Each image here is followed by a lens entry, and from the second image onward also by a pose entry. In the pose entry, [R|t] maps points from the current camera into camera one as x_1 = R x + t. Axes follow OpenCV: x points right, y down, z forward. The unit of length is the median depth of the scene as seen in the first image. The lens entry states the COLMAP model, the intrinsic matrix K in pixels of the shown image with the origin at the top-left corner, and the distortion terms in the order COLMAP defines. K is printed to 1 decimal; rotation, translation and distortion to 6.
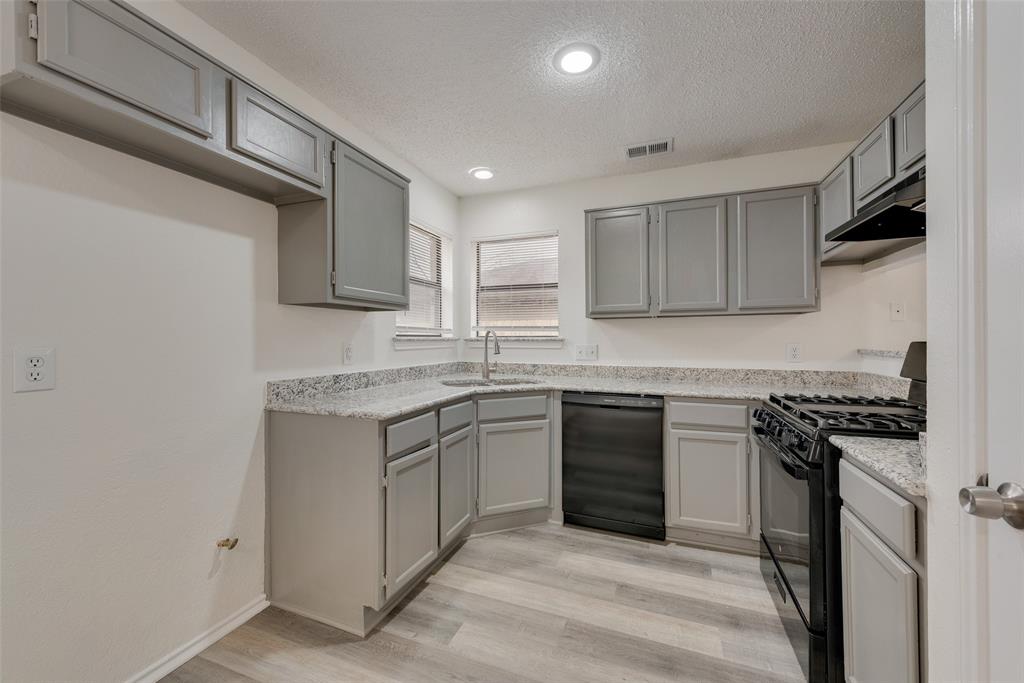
lens RADIAL K [[391.4, 0, 512.0], [0, 391.4, 341.5], [0, 0, 1]] dist [-0.044258, -0.000019]
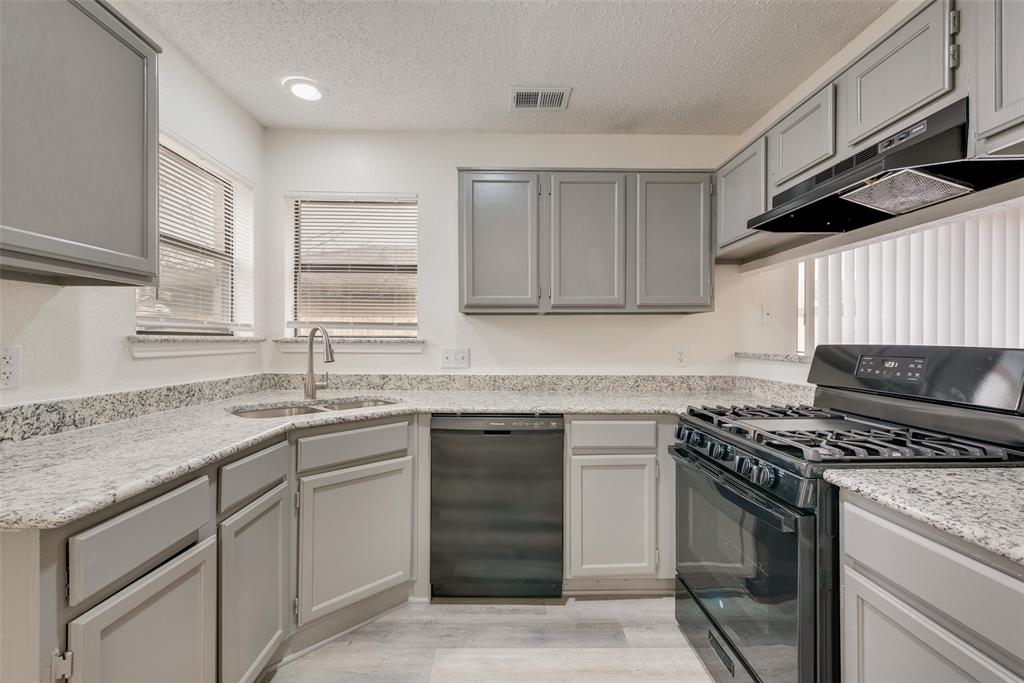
lens RADIAL K [[416.3, 0, 508.4], [0, 416.3, 344.0], [0, 0, 1]] dist [0.002241, -0.000317]
pose [[0.924682, 0.001901, 0.380735, -0.029437], [-0.002424, 0.999997, 0.000894, -0.000815], [-0.380733, -0.001750, 0.924684, 0.249987]]
